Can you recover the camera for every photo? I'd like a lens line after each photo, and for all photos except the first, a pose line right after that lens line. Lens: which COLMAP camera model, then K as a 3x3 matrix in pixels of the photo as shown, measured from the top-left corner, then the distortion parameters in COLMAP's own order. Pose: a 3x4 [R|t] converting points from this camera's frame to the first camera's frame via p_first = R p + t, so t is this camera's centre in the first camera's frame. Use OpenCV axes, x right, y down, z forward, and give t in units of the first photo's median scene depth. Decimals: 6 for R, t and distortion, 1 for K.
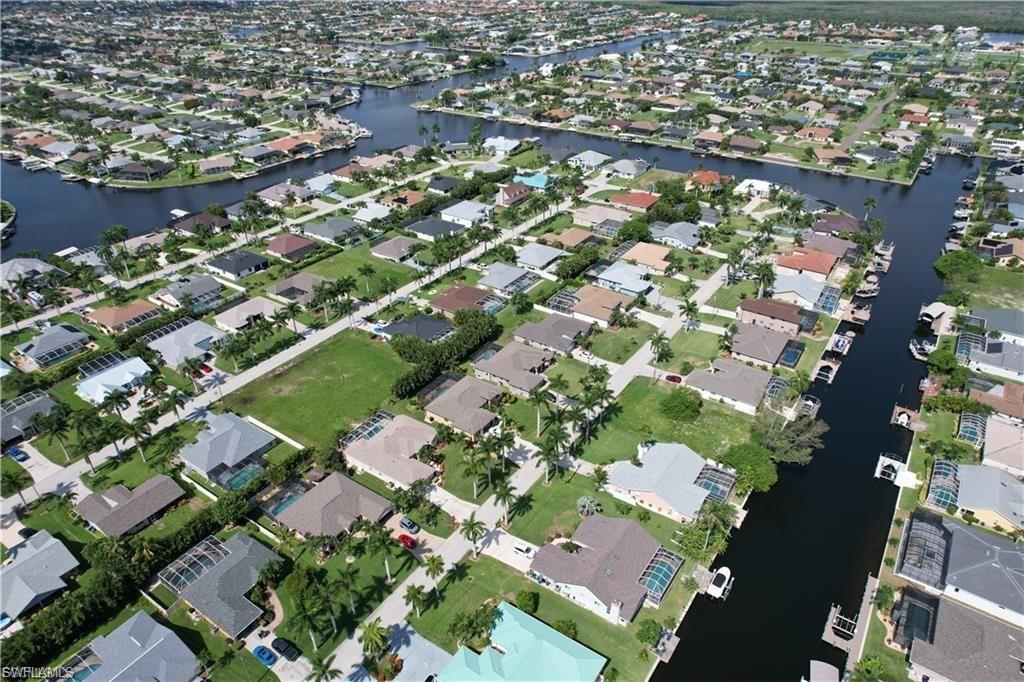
lens RADIAL K [[657.6, 0, 512.0], [0, 657.6, 341.0], [0, 0, 1]] dist [-0.010025, -0.000397]
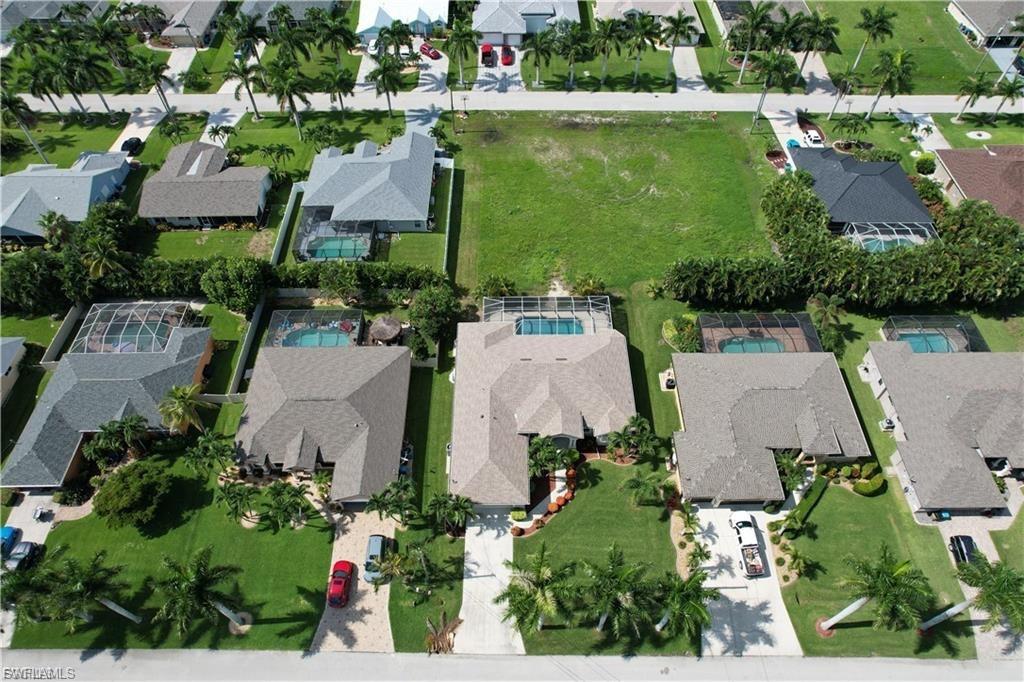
lens RADIAL K [[657.6, 0, 512.0], [0, 657.6, 341.0], [0, 0, 1]] dist [-0.010025, -0.000397]
pose [[0.567800, 0.656854, -0.496130, 0.015765], [-0.428021, 0.750415, 0.503662, -0.072518], [0.703136, -0.073625, 0.707233, 0.566925]]
